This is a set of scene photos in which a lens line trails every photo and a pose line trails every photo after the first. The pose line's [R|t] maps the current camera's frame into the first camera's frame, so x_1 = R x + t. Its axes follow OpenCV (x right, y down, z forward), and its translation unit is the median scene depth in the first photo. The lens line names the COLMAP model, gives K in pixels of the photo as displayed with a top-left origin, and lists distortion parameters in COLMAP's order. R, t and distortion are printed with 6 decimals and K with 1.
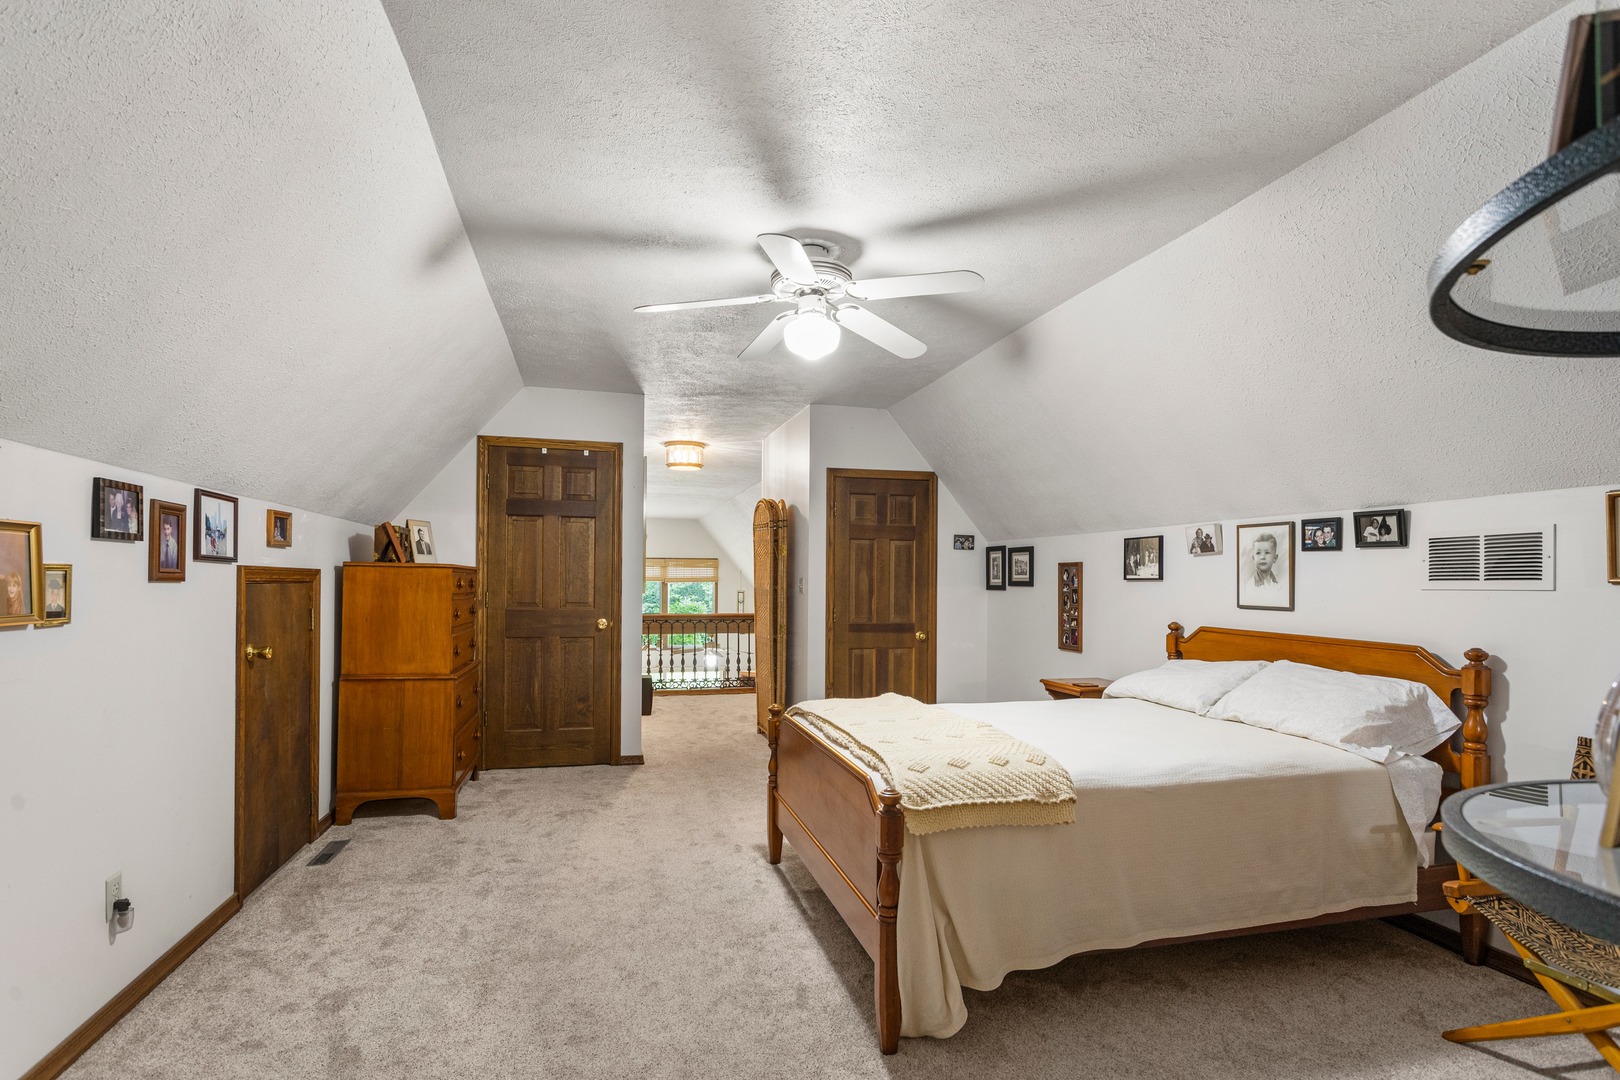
lens RADIAL K [[787.9, 0, 802.4], [0, 787.9, 576.6], [0, 0, 1]] dist [0.004653, 0.000691]
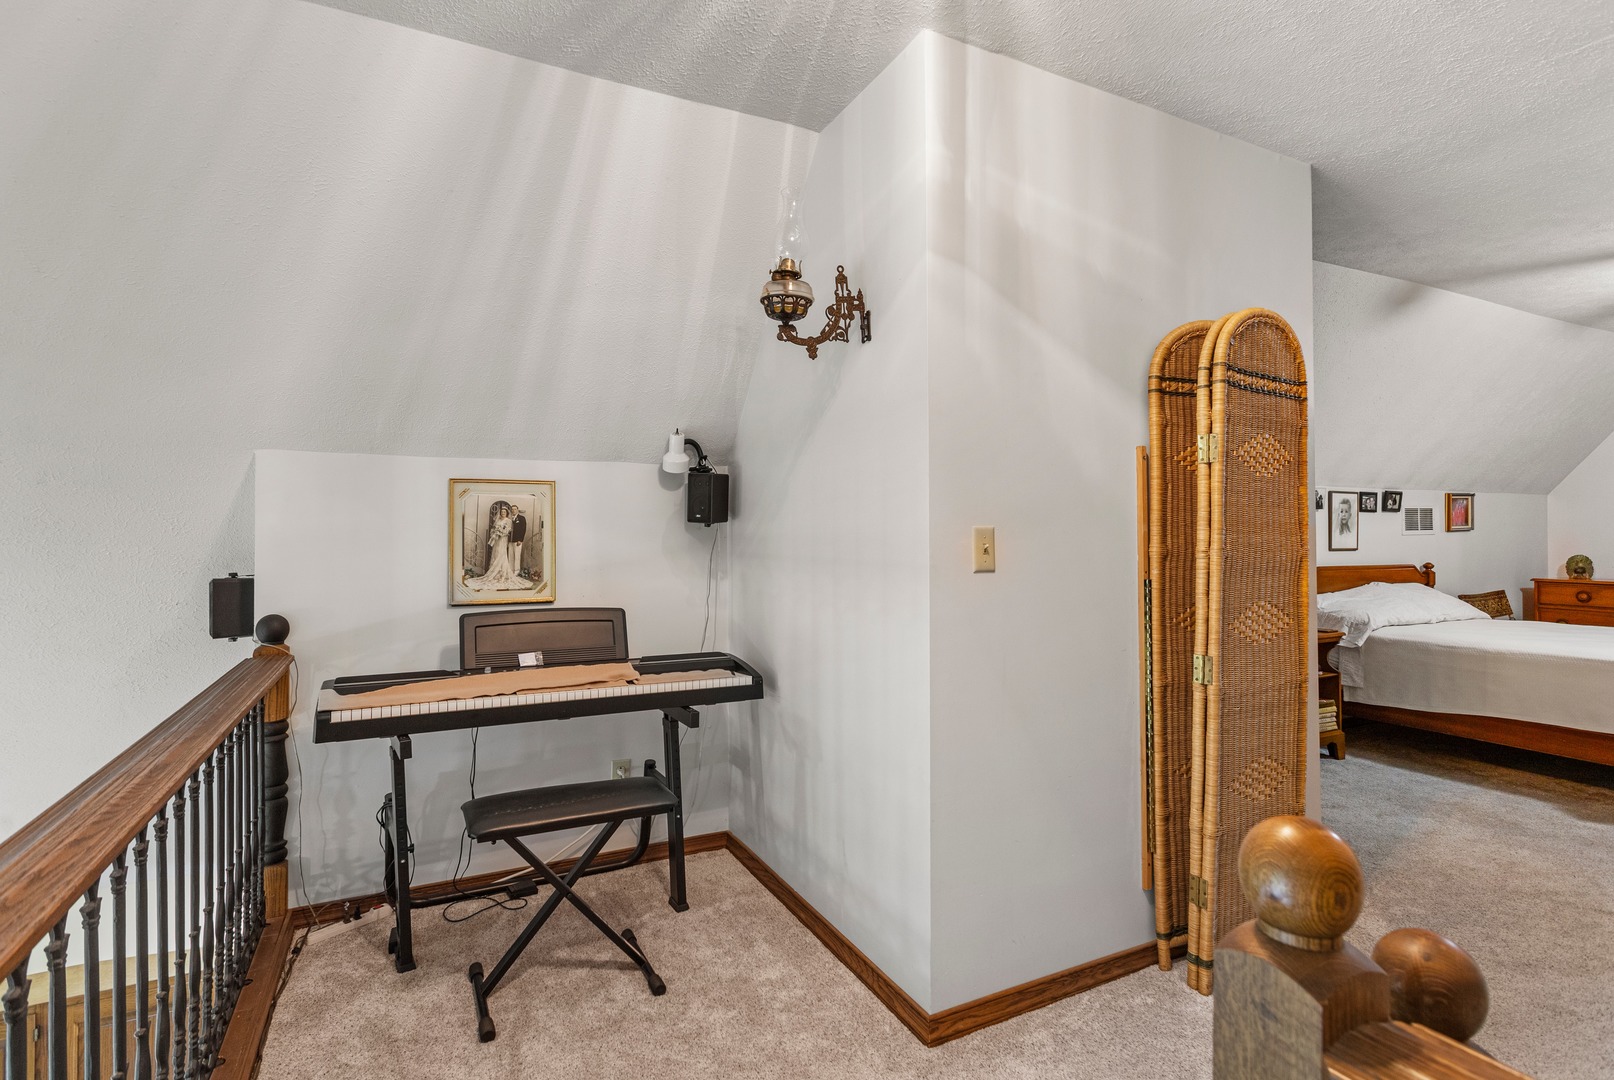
lens RADIAL K [[785.0, 0, 805.8], [0, 785.0, 537.8], [0, 0, 1]] dist [0.004653, 0.000691]
pose [[-0.215840, -0.007136, 0.976403, -0.705393], [-0.000135, 0.999974, 0.007278, 0.008561], [-0.976429, 0.001439, -0.215835, 2.623875]]
